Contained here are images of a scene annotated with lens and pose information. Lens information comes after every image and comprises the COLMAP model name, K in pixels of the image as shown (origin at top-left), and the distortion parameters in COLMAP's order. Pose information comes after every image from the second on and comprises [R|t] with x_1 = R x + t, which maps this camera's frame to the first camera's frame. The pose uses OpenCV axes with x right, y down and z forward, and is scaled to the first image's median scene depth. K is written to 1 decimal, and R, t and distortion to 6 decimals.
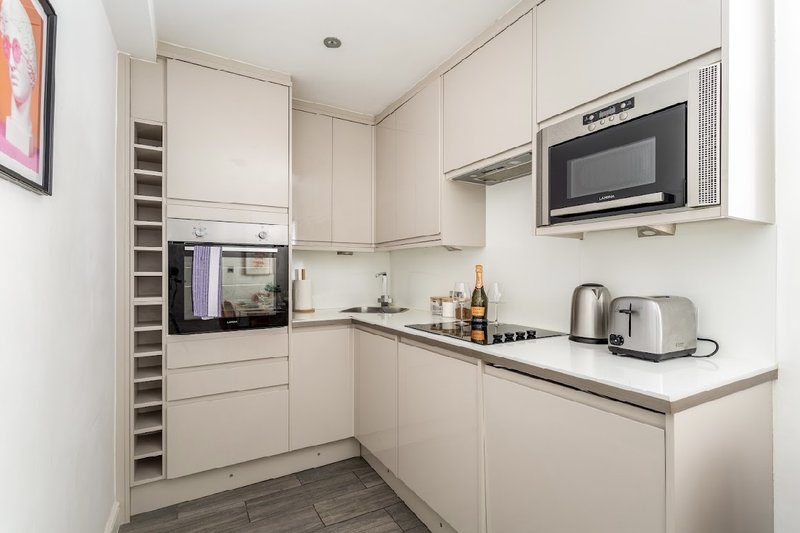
lens RADIAL K [[388.3, 0, 402.6], [0, 388.3, 270.6], [0, 0, 1]] dist [0.001860, 0.000076]
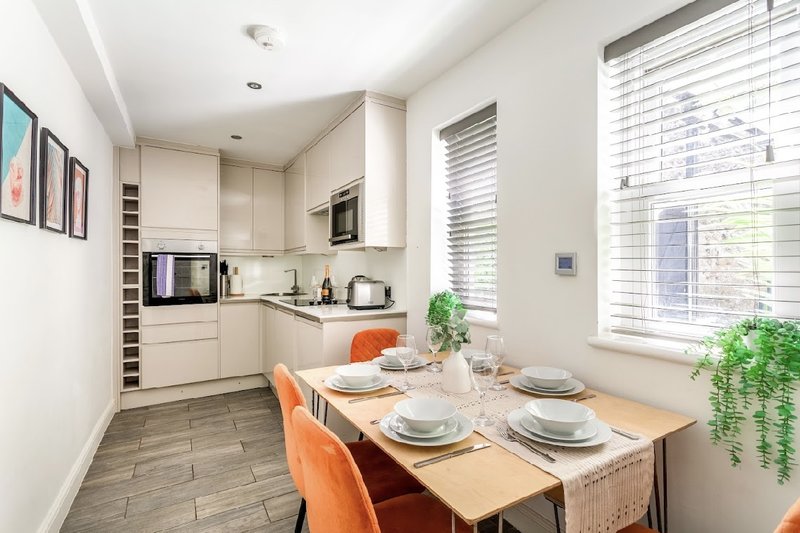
lens RADIAL K [[388.3, 0, 399.3], [0, 388.3, 265.4], [0, 0, 1]] dist [0.001860, 0.000076]
pose [[0.999992, -0.003464, 0.002215, 0.528946], [0.003467, 0.999993, -0.001657, -0.008790], [-0.002209, 0.001665, 0.999996, -0.719893]]
